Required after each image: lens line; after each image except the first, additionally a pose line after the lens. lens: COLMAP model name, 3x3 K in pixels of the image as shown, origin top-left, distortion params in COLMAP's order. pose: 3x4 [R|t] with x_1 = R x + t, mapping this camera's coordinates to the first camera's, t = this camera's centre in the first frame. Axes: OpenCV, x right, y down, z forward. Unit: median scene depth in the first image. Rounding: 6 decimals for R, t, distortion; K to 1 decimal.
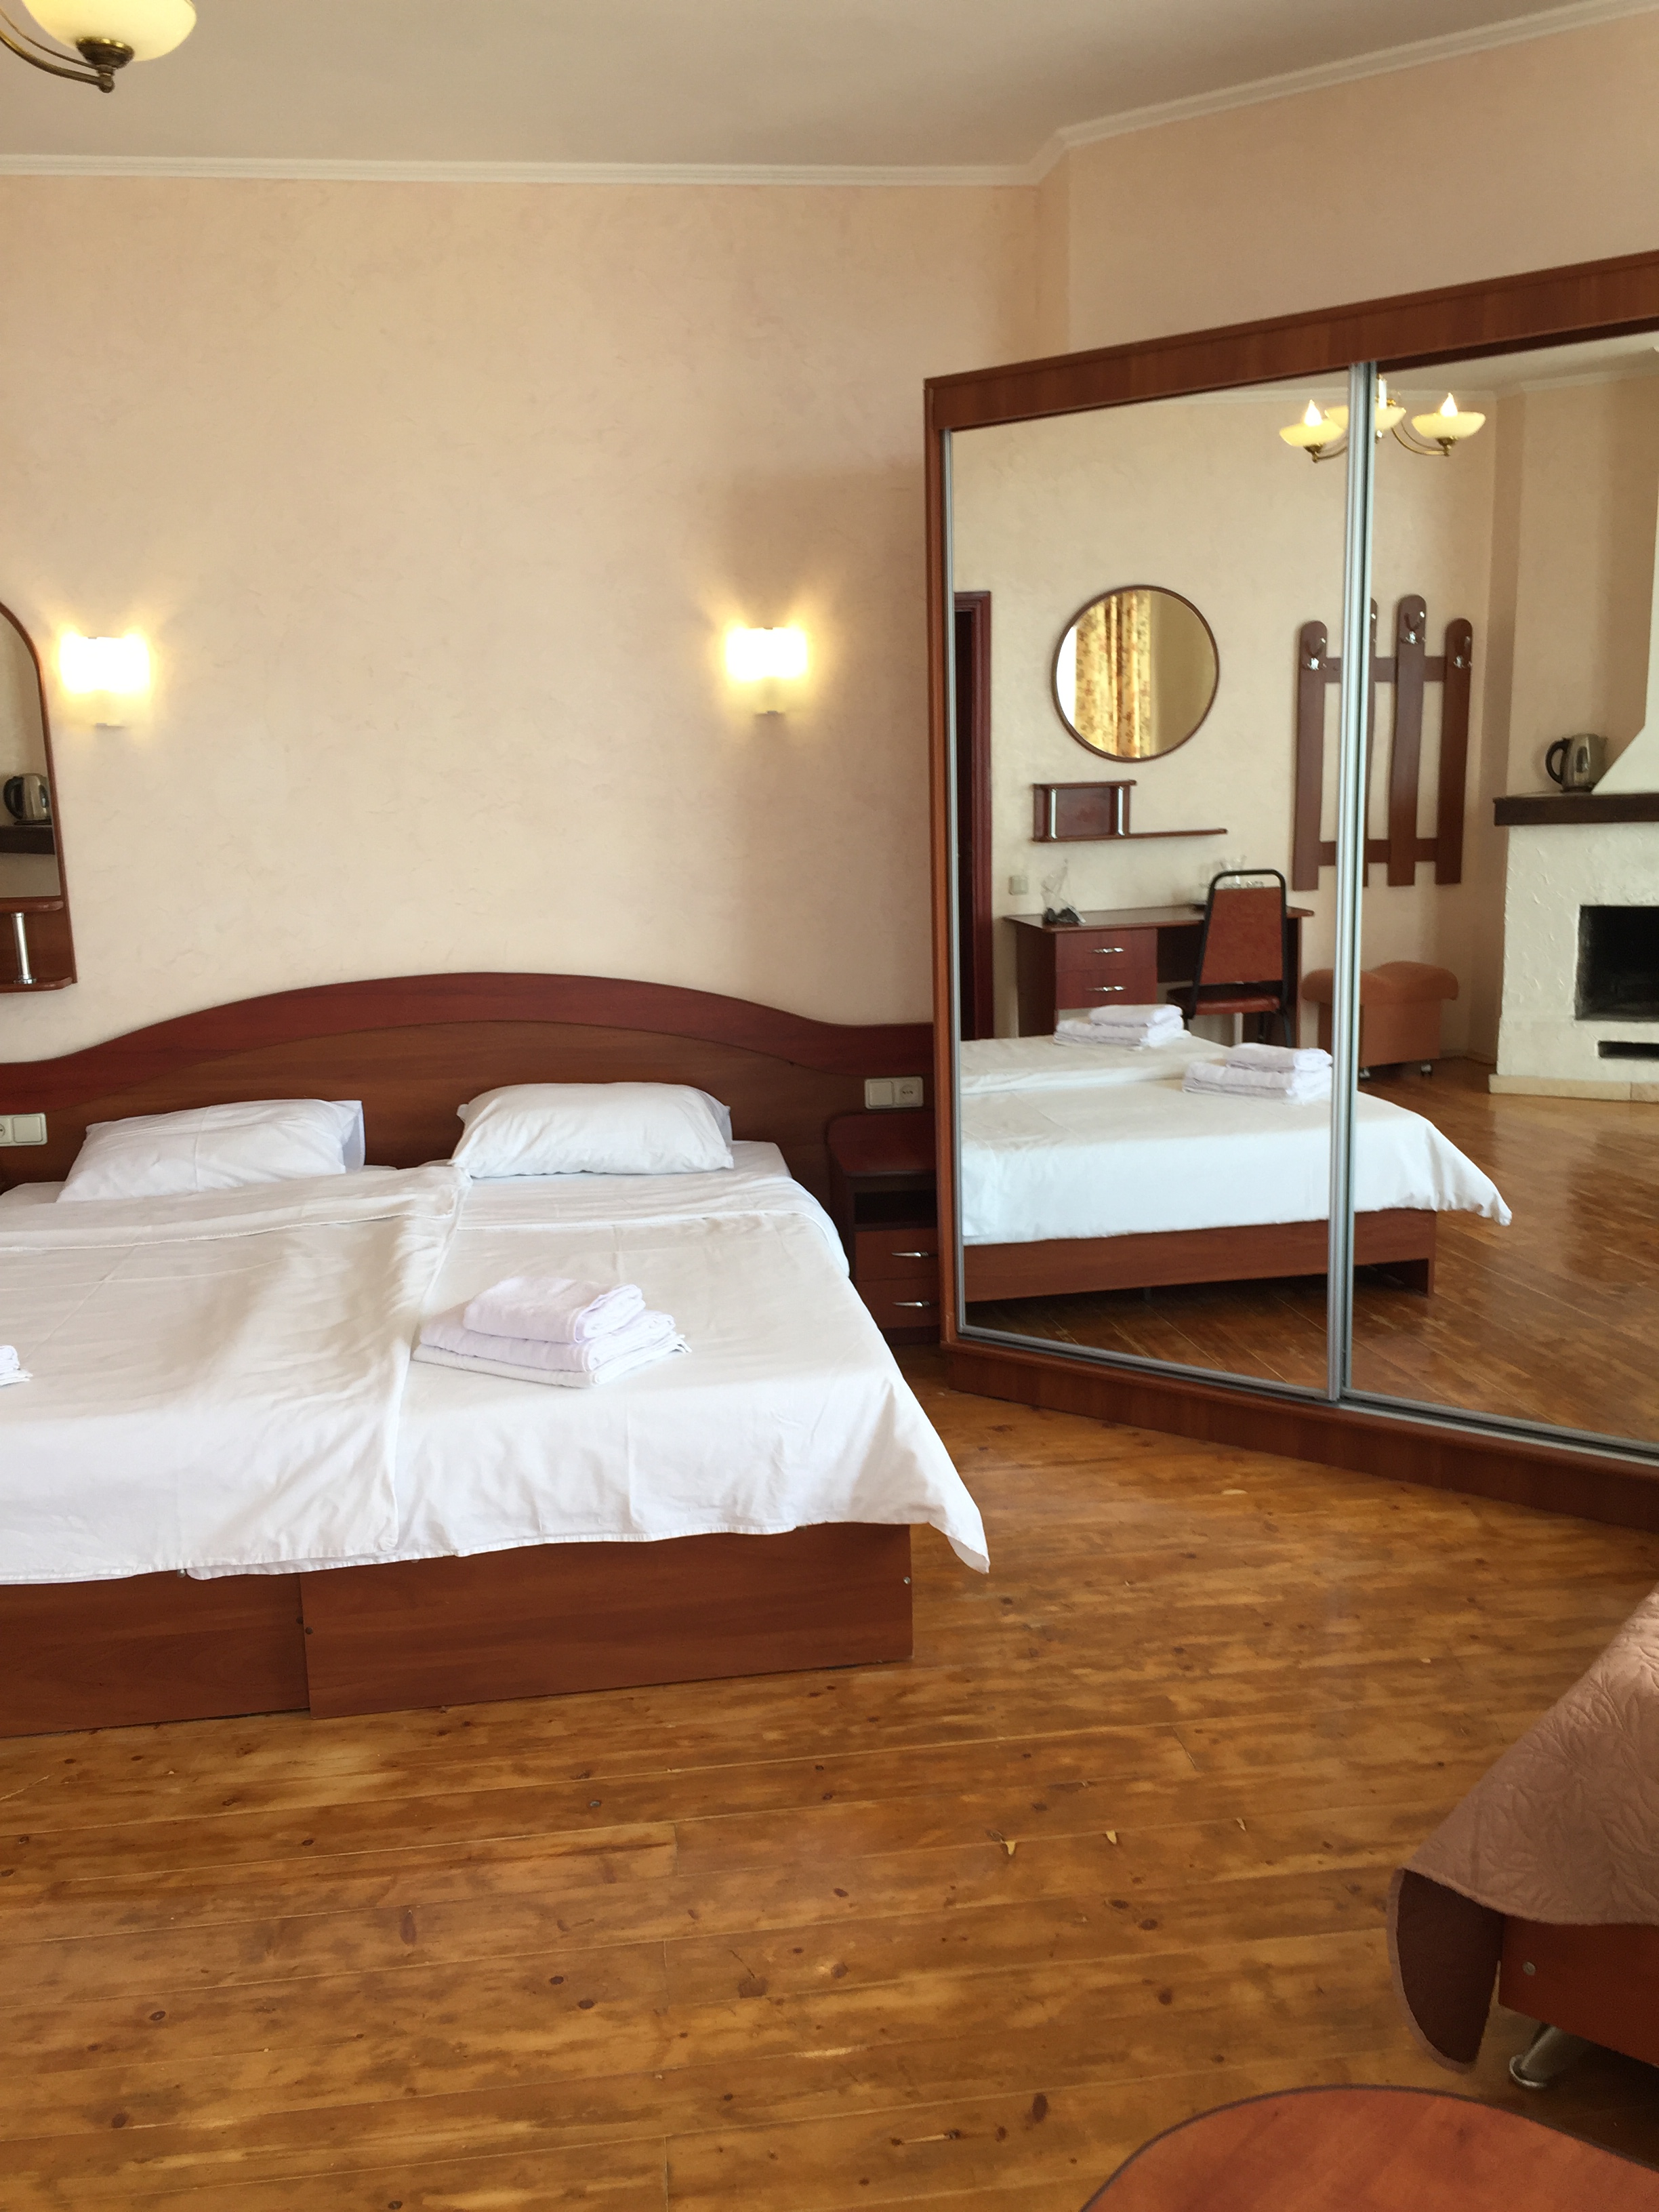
lens RADIAL K [[1929.6, 0, 836.0], [0, 1929.6, 1102.2], [0, 0, 1]] dist [0.093095, -0.094031]
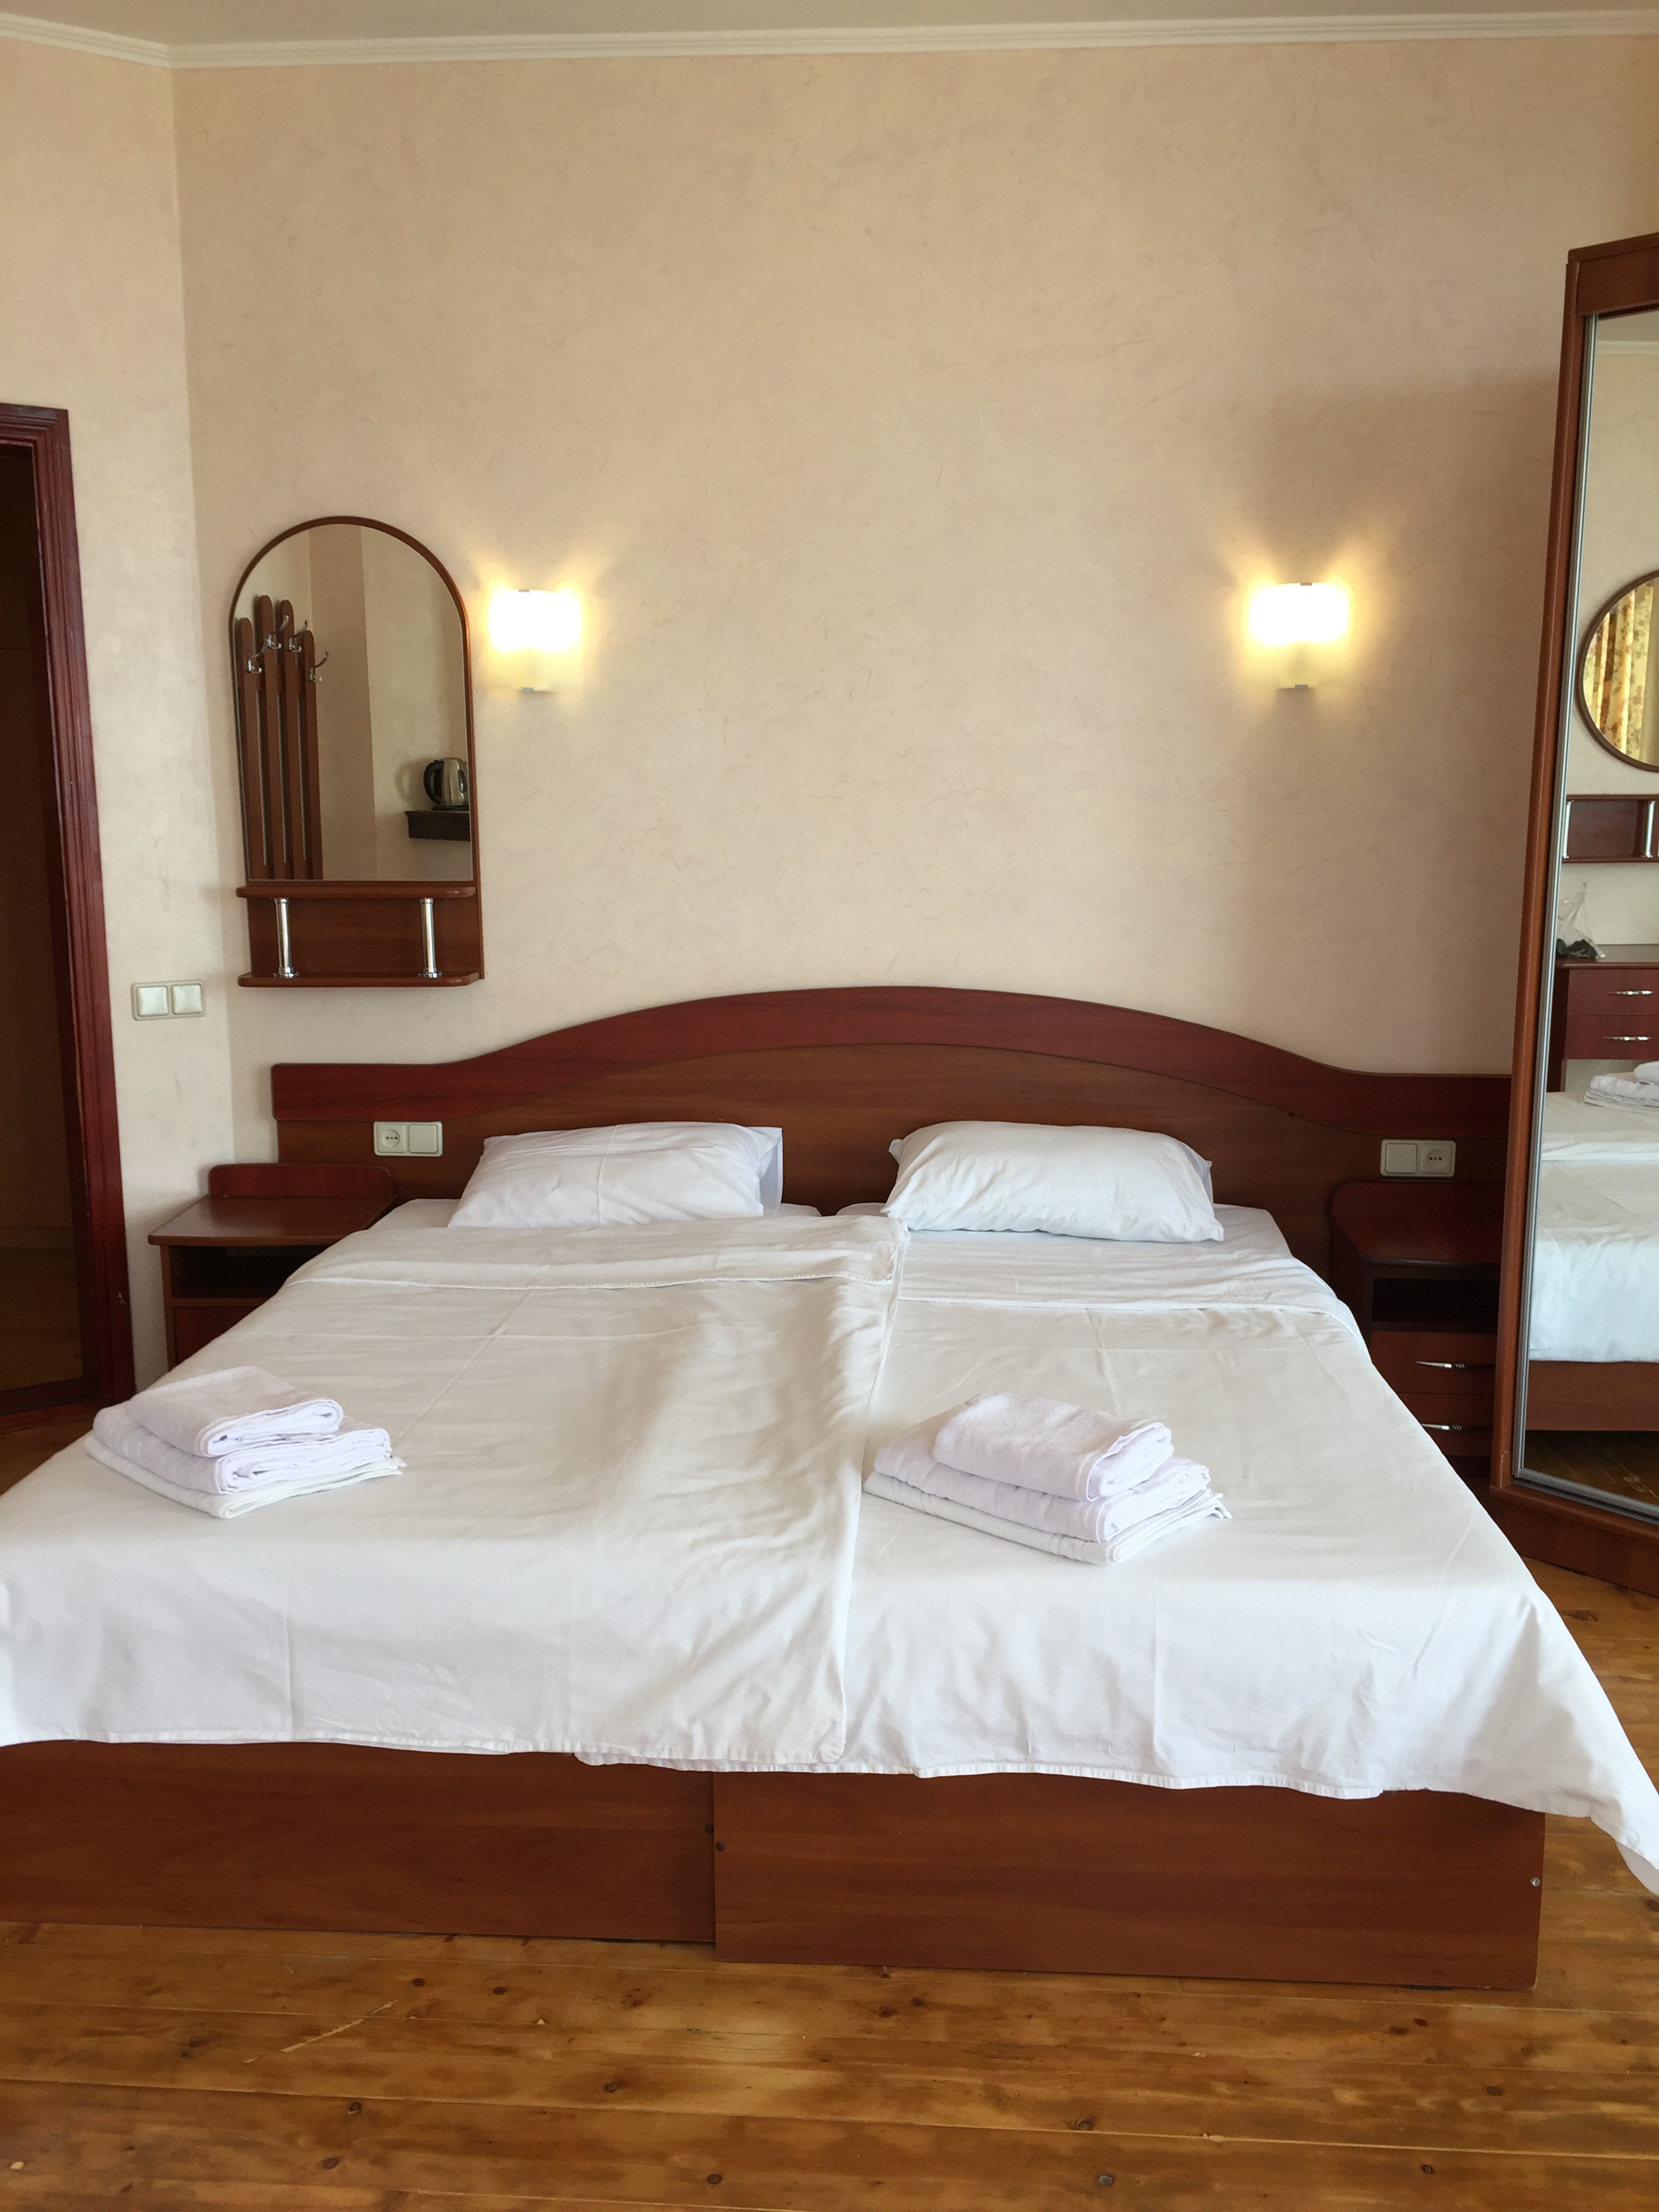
lens RADIAL K [[1925.8, 0, 829.5], [0, 1925.8, 1106.0], [0, 0, 1]] dist [0.089732, -0.109953]
pose [[0.980485, 0.061380, -0.186766, -0.096847], [-0.062210, 0.998062, 0.001417, -0.020063], [0.186491, 0.010229, 0.982403, 0.240610]]
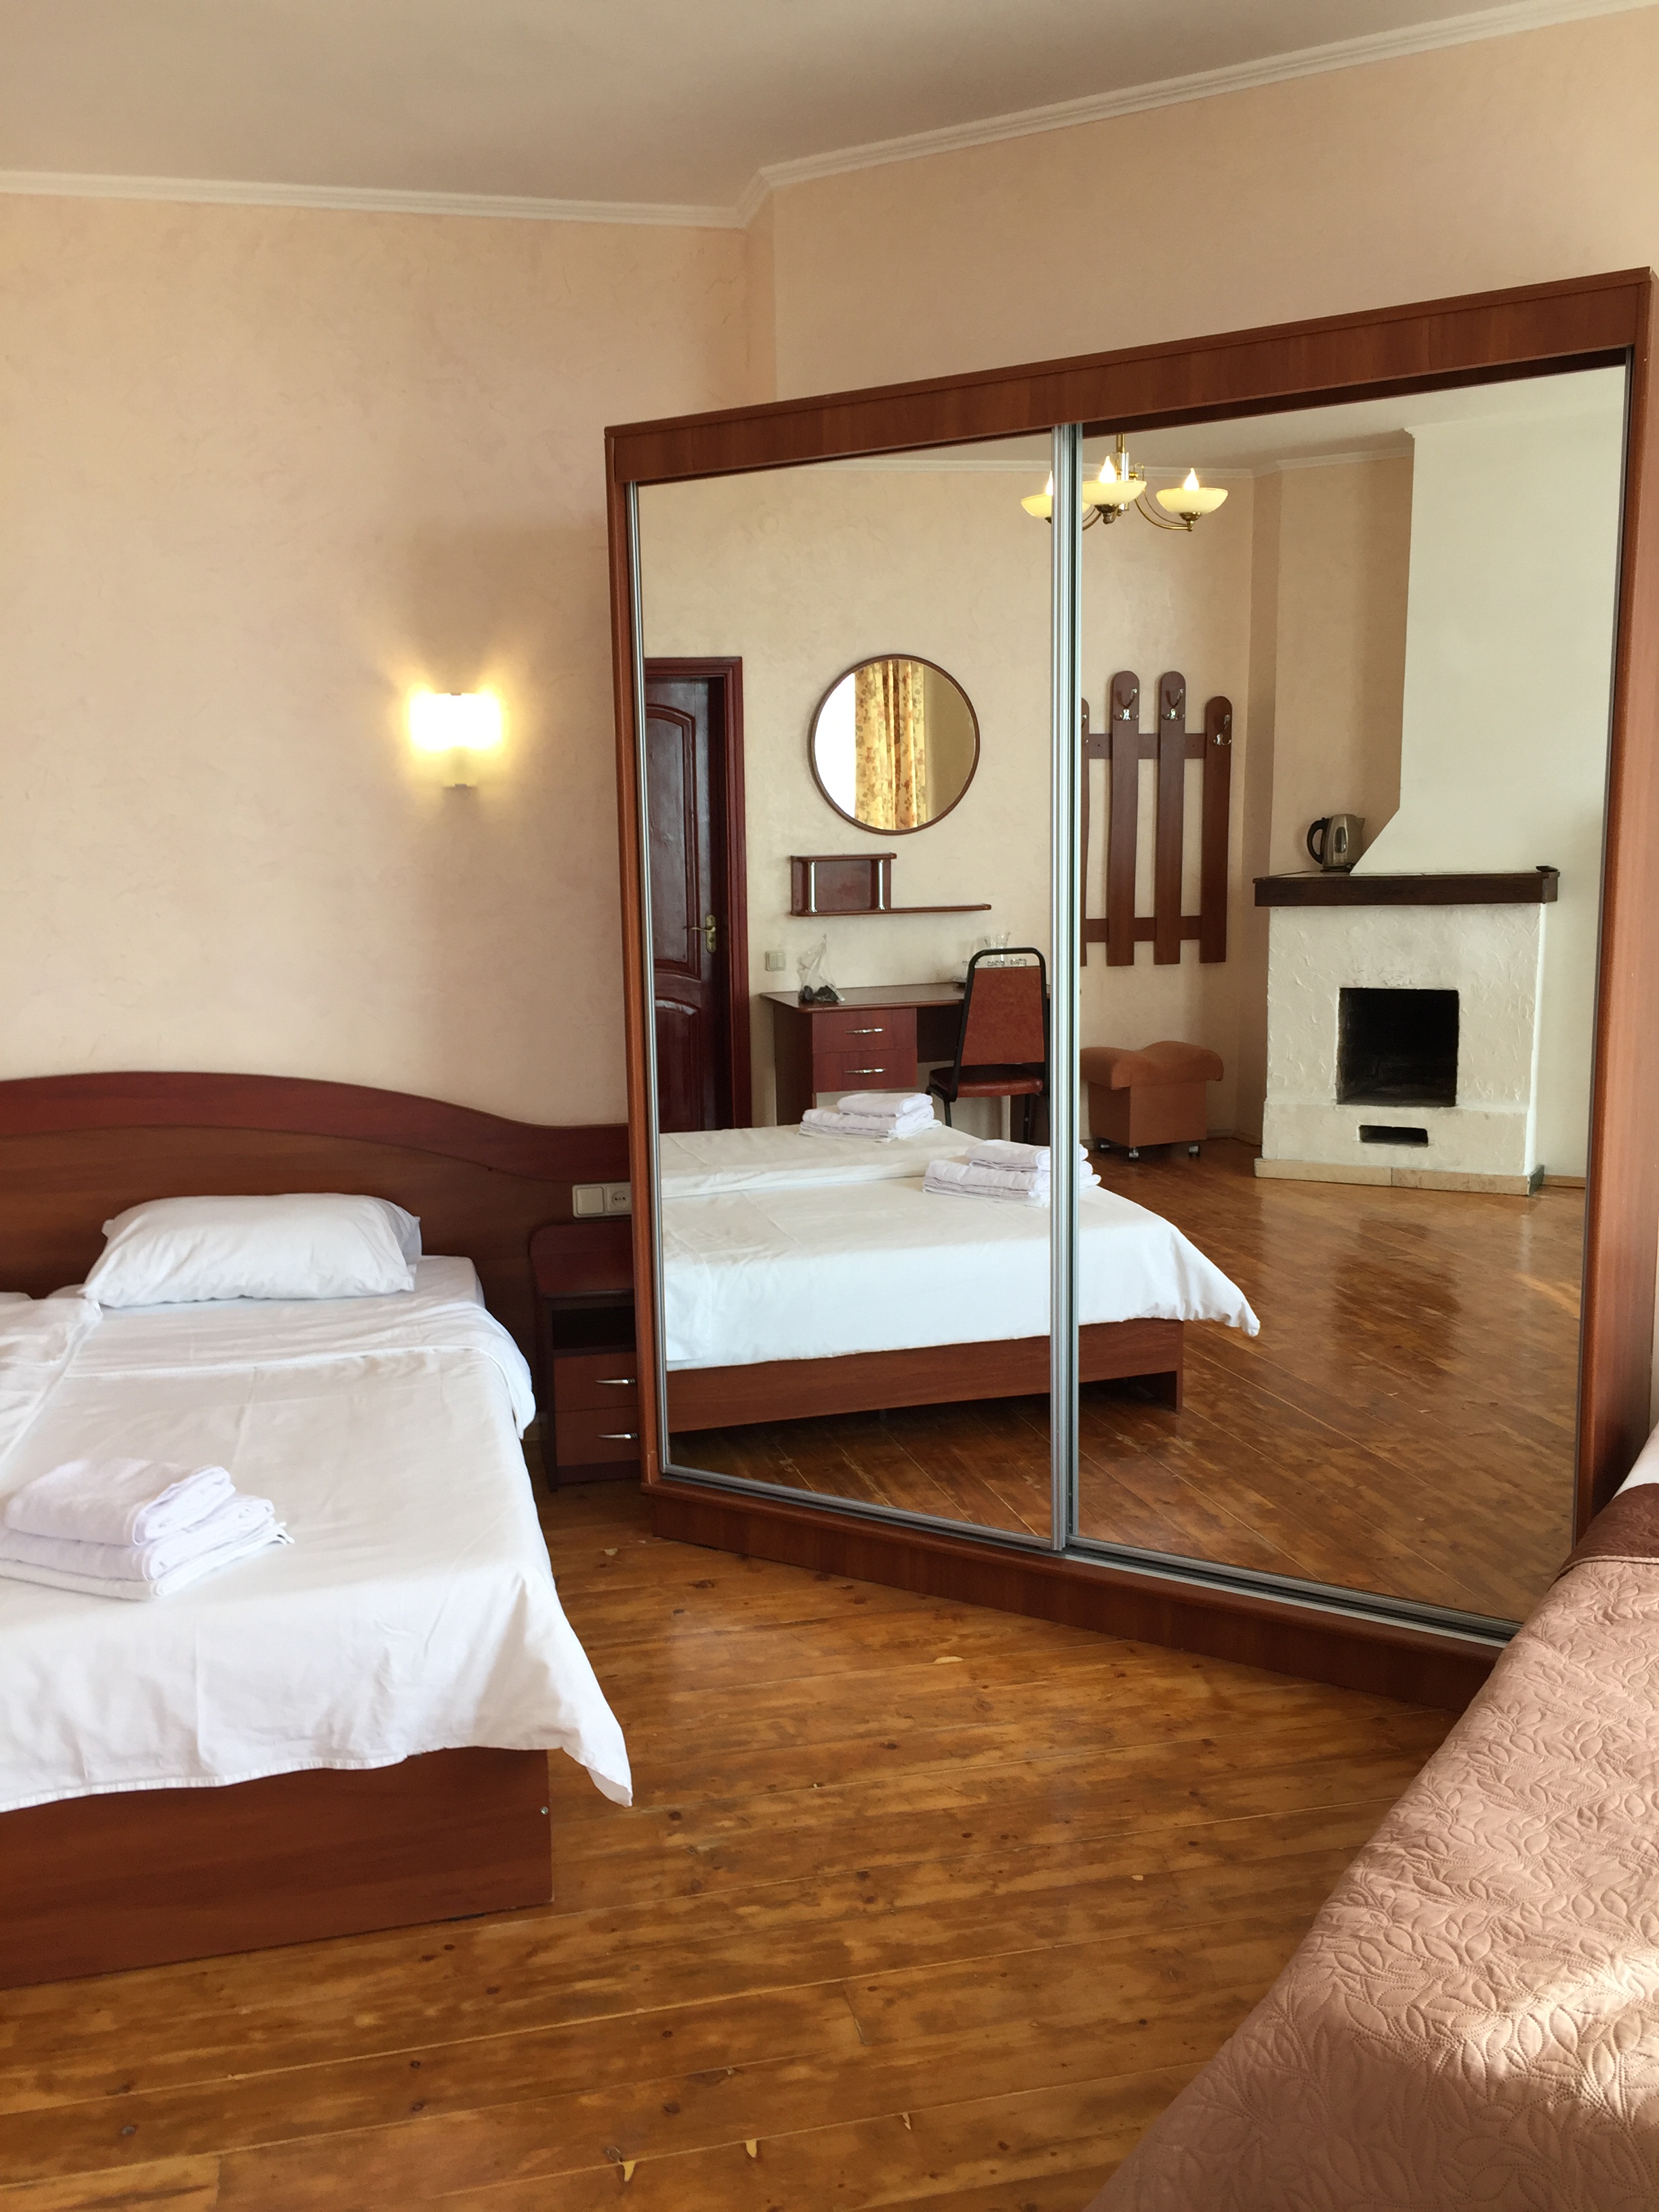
lens RADIAL K [[1925.8, 0, 829.5], [0, 1925.8, 1106.0], [0, 0, 1]] dist [0.089732, -0.109953]
pose [[0.995728, -0.005791, 0.092151, 0.081679], [0.008317, 0.999599, -0.027056, -0.037267], [-0.091957, 0.027707, 0.995377, 0.125689]]
